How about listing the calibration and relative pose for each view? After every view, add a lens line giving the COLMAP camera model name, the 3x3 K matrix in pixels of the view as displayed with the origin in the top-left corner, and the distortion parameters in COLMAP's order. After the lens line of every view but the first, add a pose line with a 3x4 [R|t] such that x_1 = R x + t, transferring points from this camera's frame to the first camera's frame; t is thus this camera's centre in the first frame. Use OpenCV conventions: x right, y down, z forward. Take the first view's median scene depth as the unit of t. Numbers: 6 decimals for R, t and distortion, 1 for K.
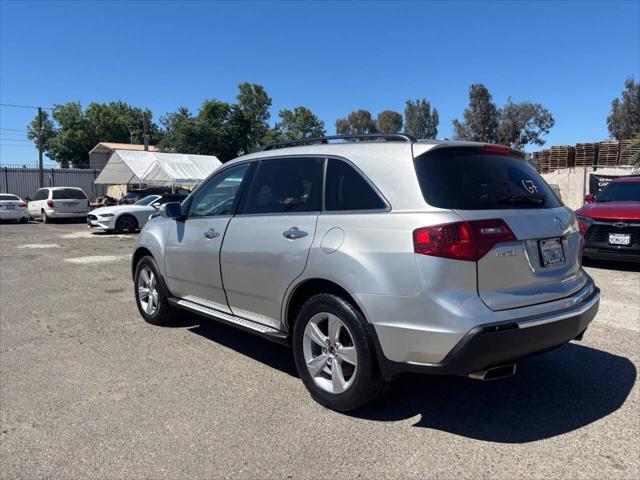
lens RADIAL K [[483.5, 0, 318.7], [0, 483.5, 237.1], [0, 0, 1]] dist [0.035950, -0.033295]
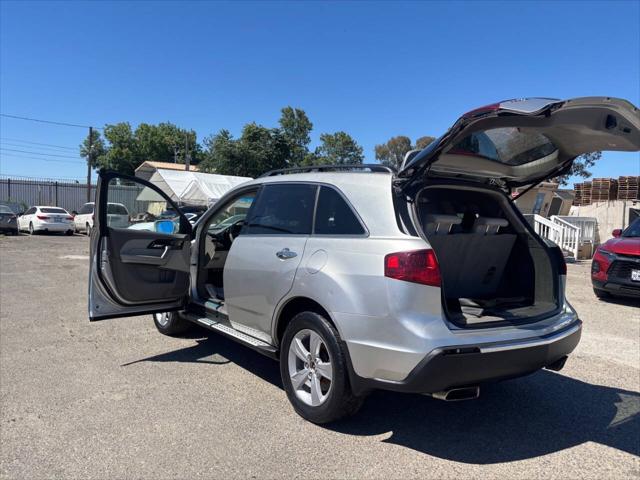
lens RADIAL K [[483.5, 0, 319.7], [0, 483.5, 242.6], [0, 0, 1]] dist [0.035950, -0.033295]
pose [[0.996289, 0.041648, -0.075323, 0.104079], [-0.044410, 0.998387, -0.035370, 0.001582], [0.073728, 0.038584, 0.996532, -0.065071]]
